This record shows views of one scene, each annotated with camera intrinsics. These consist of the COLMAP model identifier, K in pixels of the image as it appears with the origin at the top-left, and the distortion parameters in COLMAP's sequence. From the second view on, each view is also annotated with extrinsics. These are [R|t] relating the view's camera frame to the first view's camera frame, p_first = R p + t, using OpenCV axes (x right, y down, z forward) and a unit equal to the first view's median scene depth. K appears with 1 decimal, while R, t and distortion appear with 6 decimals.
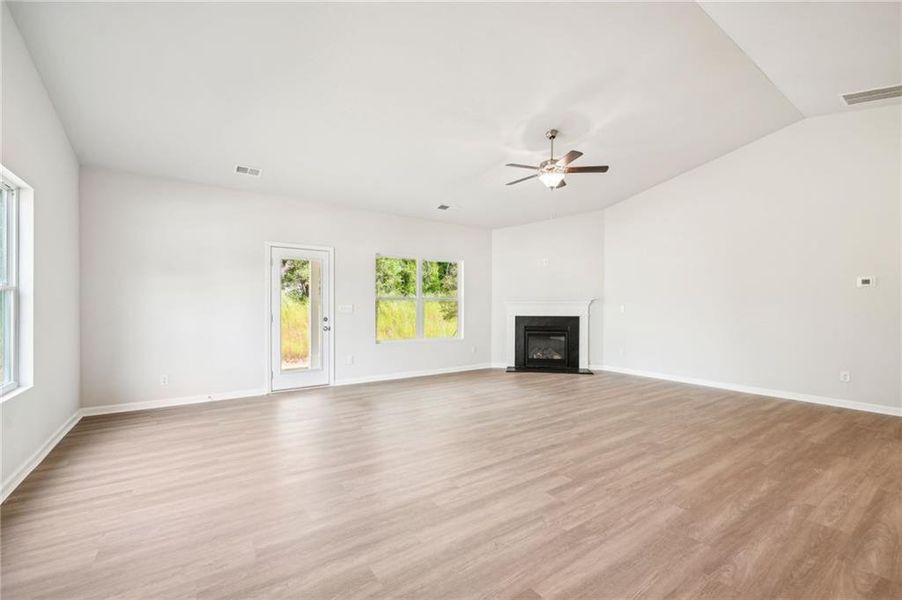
lens RADIAL K [[377.4, 0, 443.6], [0, 377.4, 308.3], [0, 0, 1]] dist [-0.000884, 0.000403]
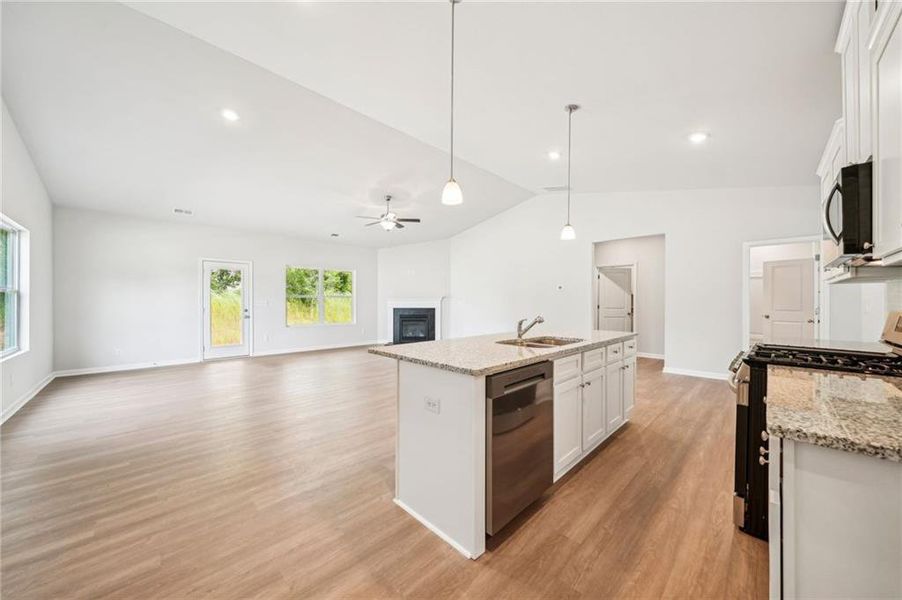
lens RADIAL K [[321.8, 0, 448.6], [0, 321.8, 302.1], [0, 0, 1]] dist [-0.000619, 0.000469]
pose [[0.986056, -0.002332, 0.166400, 0.251799], [0.003033, 0.999988, -0.003956, 0.003914], [-0.166389, 0.004405, 0.986050, -0.356615]]
